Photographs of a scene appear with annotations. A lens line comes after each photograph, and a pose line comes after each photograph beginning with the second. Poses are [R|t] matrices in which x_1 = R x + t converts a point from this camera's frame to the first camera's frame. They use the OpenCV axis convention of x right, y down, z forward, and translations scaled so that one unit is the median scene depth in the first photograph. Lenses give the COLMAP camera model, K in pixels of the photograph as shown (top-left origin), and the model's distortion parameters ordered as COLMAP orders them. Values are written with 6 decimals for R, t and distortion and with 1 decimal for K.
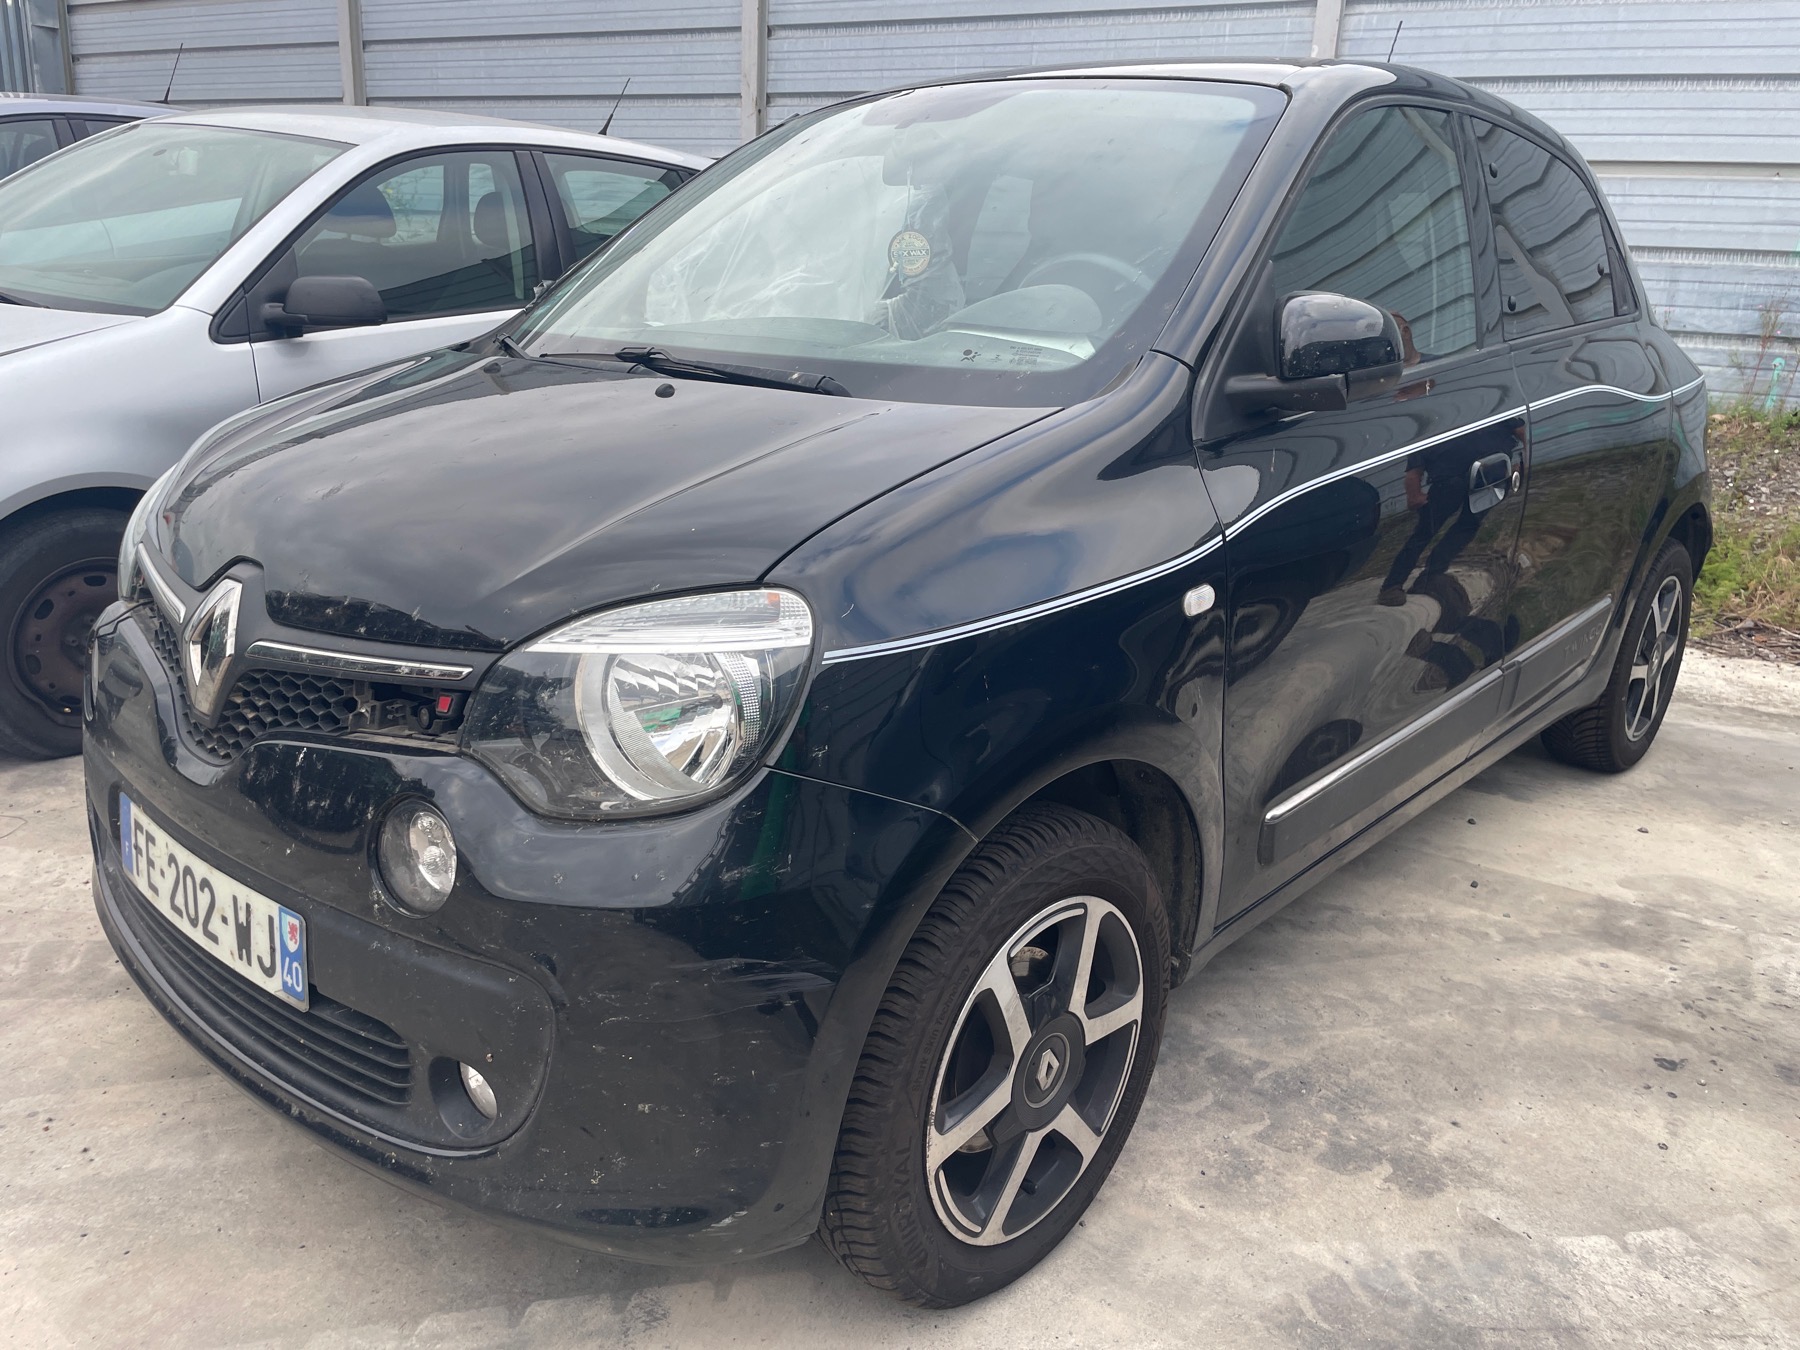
lens RADIAL K [[1358.2, 0, 892.6], [0, 1358.2, 664.2], [0, 0, 1]] dist [0.080111, -0.106160]
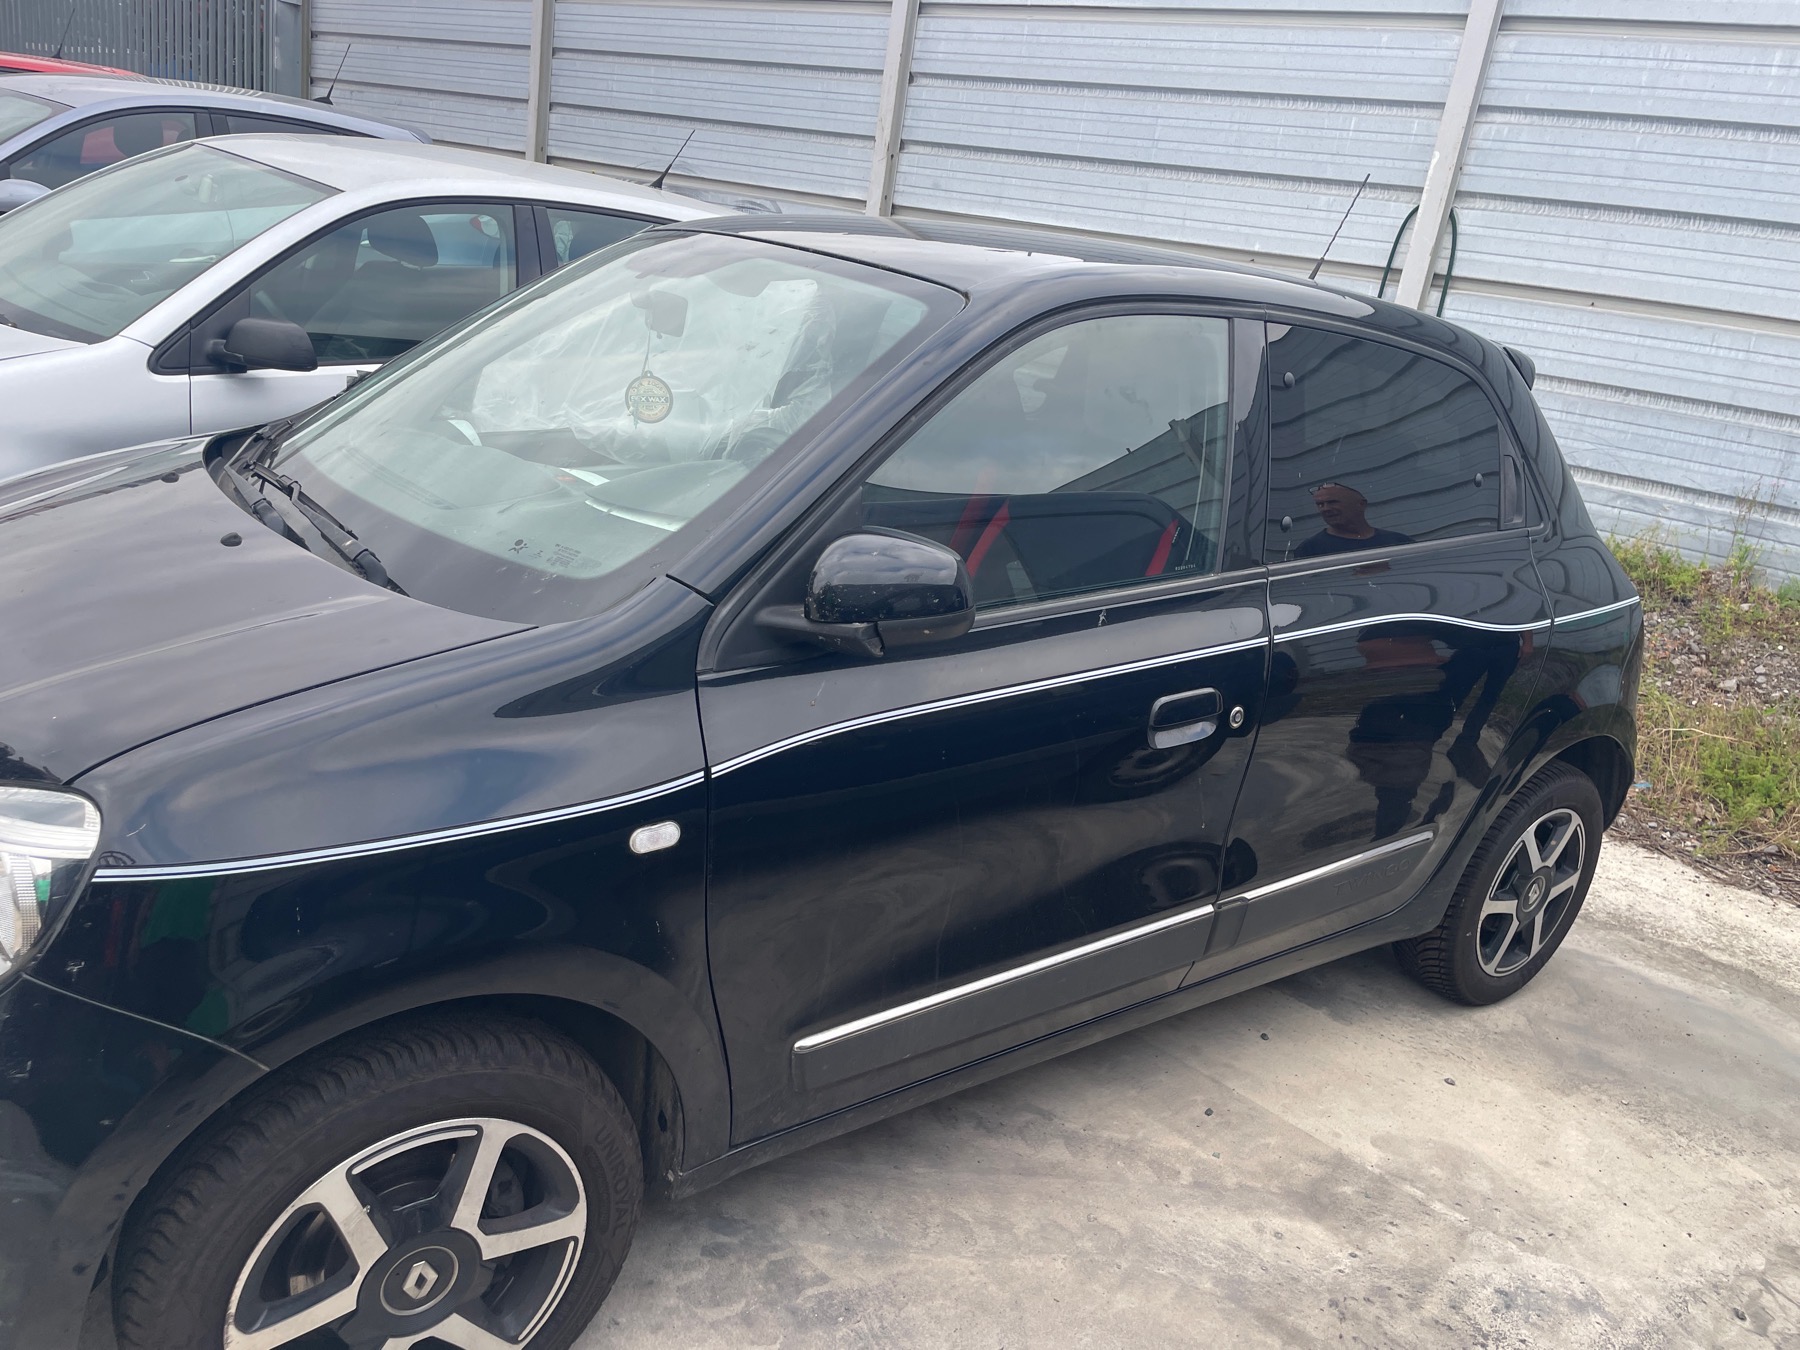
lens RADIAL K [[1353.9, 0, 932.8], [0, 1353.9, 692.6], [0, 0, 1]] dist [0.078820, -0.103642]
pose [[0.977091, 0.152732, -0.148207, 0.287682], [-0.149564, 0.988222, 0.032354, -0.110812], [0.151403, -0.009447, 0.988427, 0.035130]]
